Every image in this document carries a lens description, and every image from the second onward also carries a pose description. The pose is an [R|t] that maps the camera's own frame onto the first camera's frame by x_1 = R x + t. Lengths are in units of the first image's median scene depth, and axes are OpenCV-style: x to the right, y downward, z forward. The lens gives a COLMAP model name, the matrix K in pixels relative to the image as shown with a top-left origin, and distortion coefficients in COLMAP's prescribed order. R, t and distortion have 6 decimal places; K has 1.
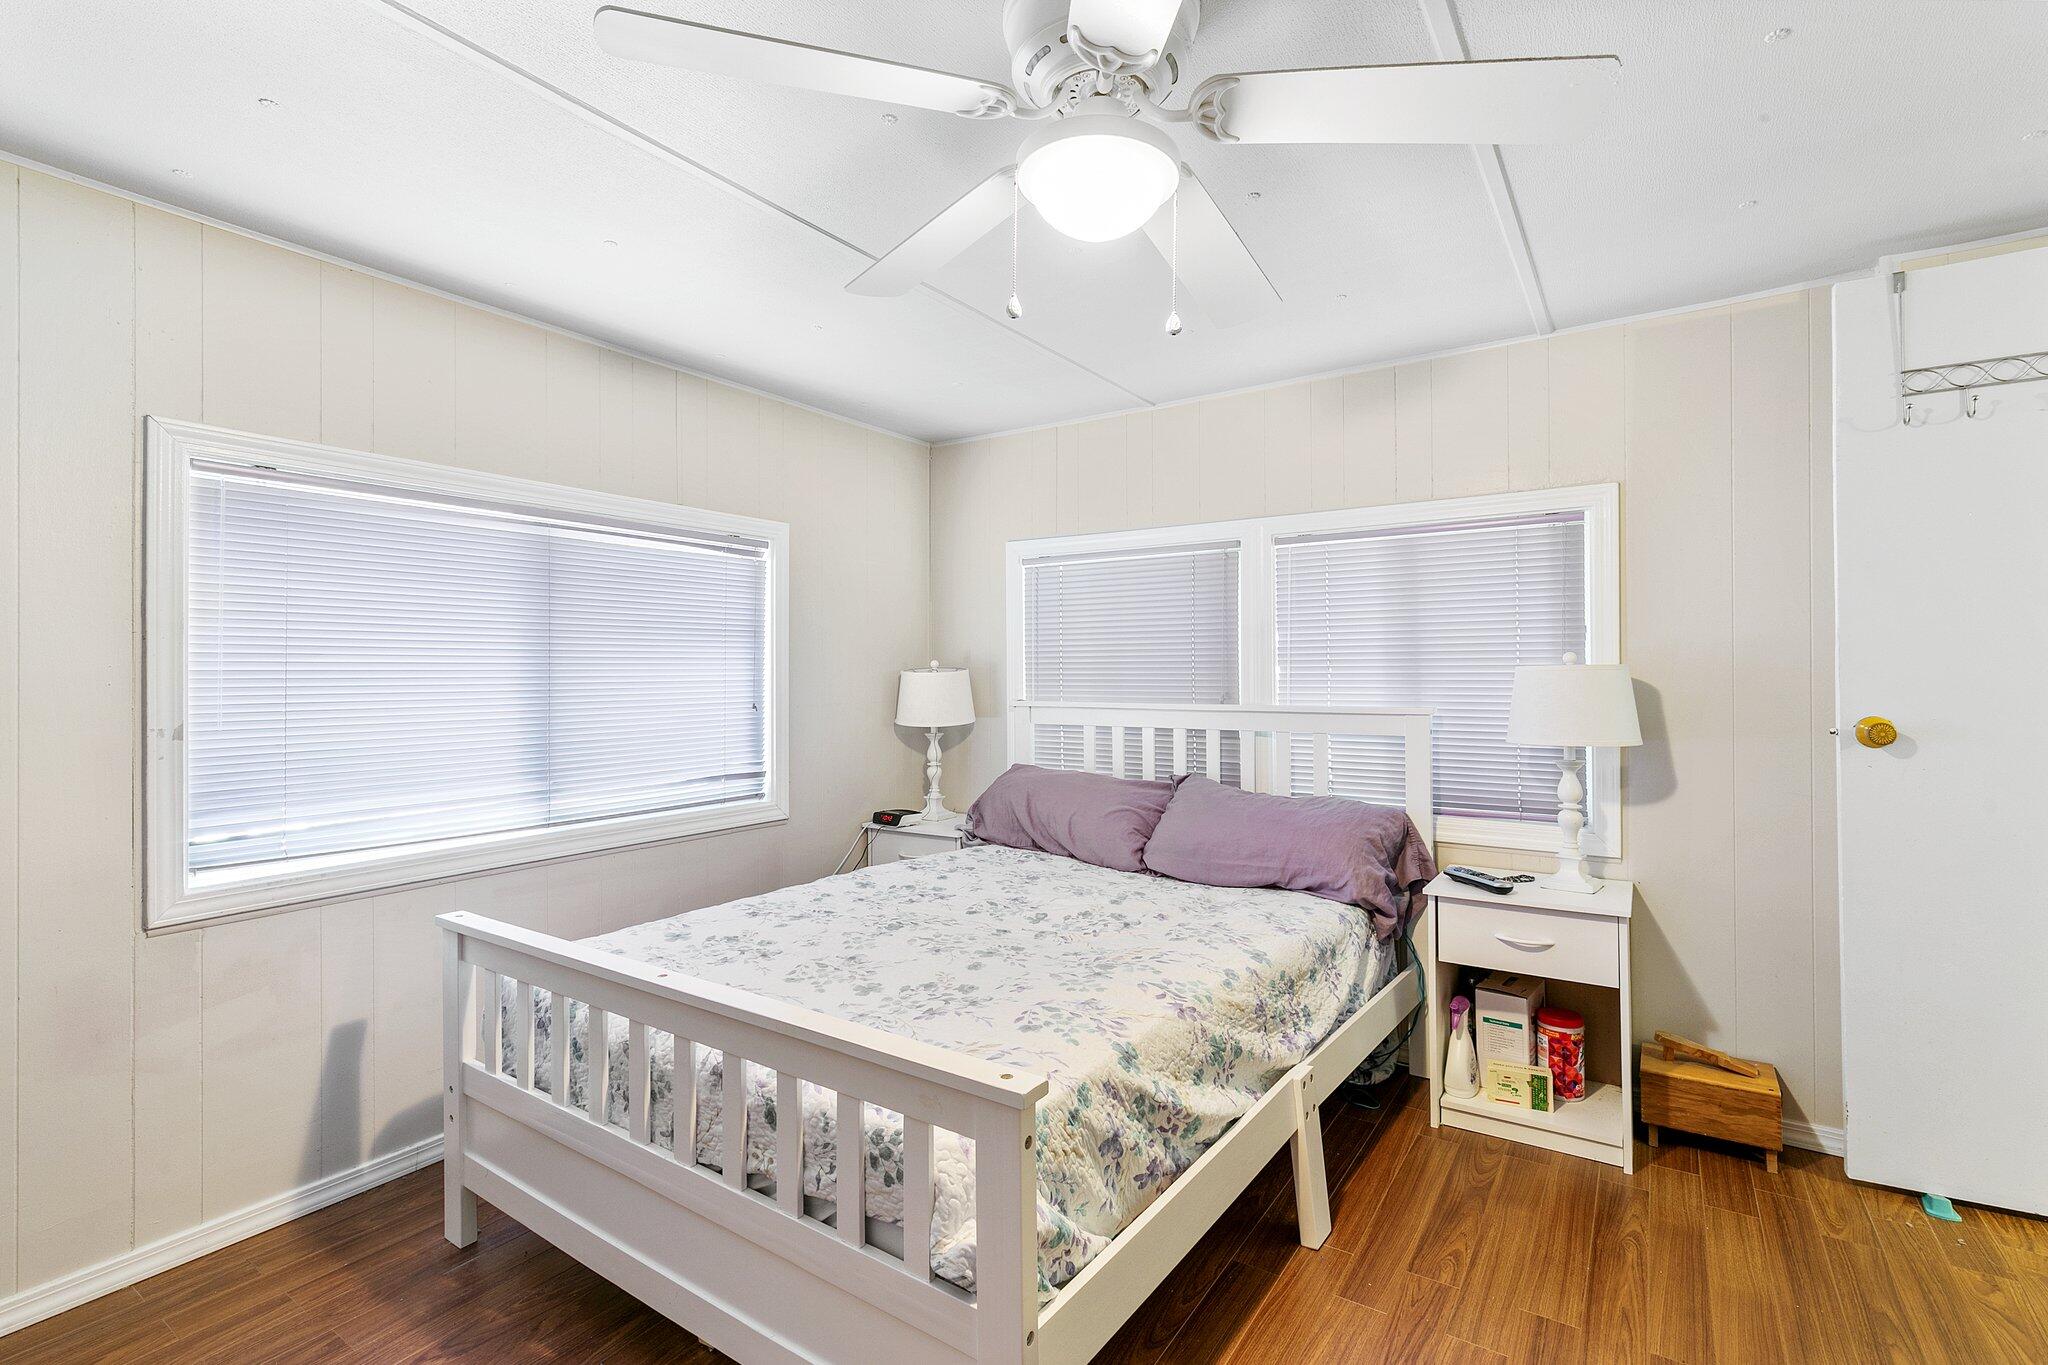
lens RADIAL K [[926.7, 0, 1041.0], [0, 926.7, 670.5], [0, 0, 1]] dist [0.010568, -0.003330]
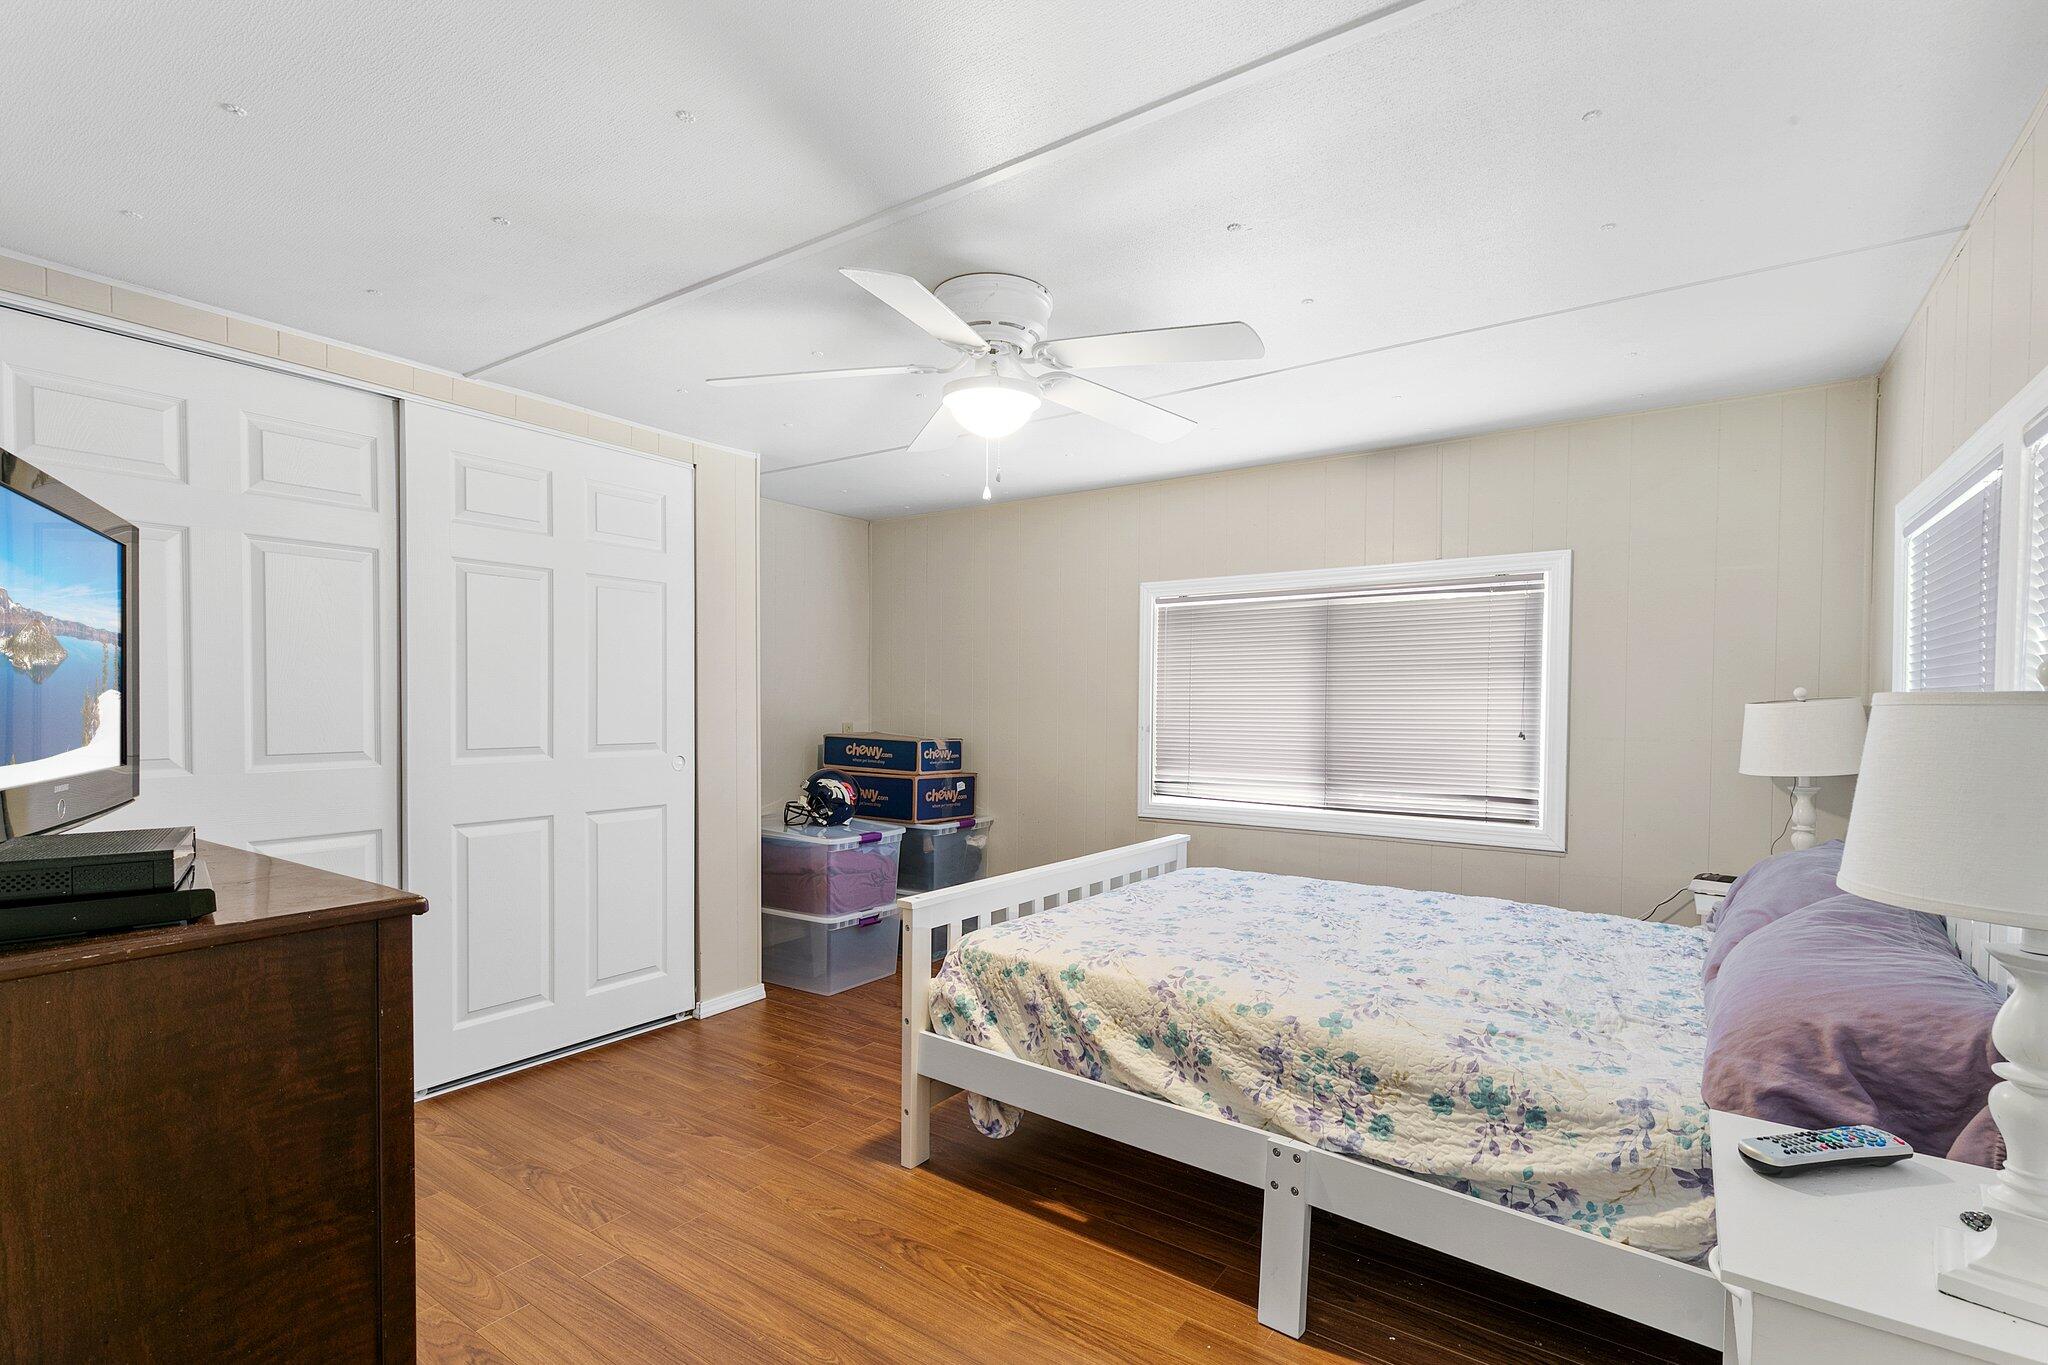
lens RADIAL K [[926.7, 0, 1040.0], [0, 926.7, 700.4], [0, 0, 1]] dist [0.010568, -0.003330]
pose [[-0.014005, 0.003419, -0.999896, 0.900054], [-0.000109, 0.999994, 0.003421, -0.004337], [0.999902, 0.000157, -0.014004, 0.579144]]
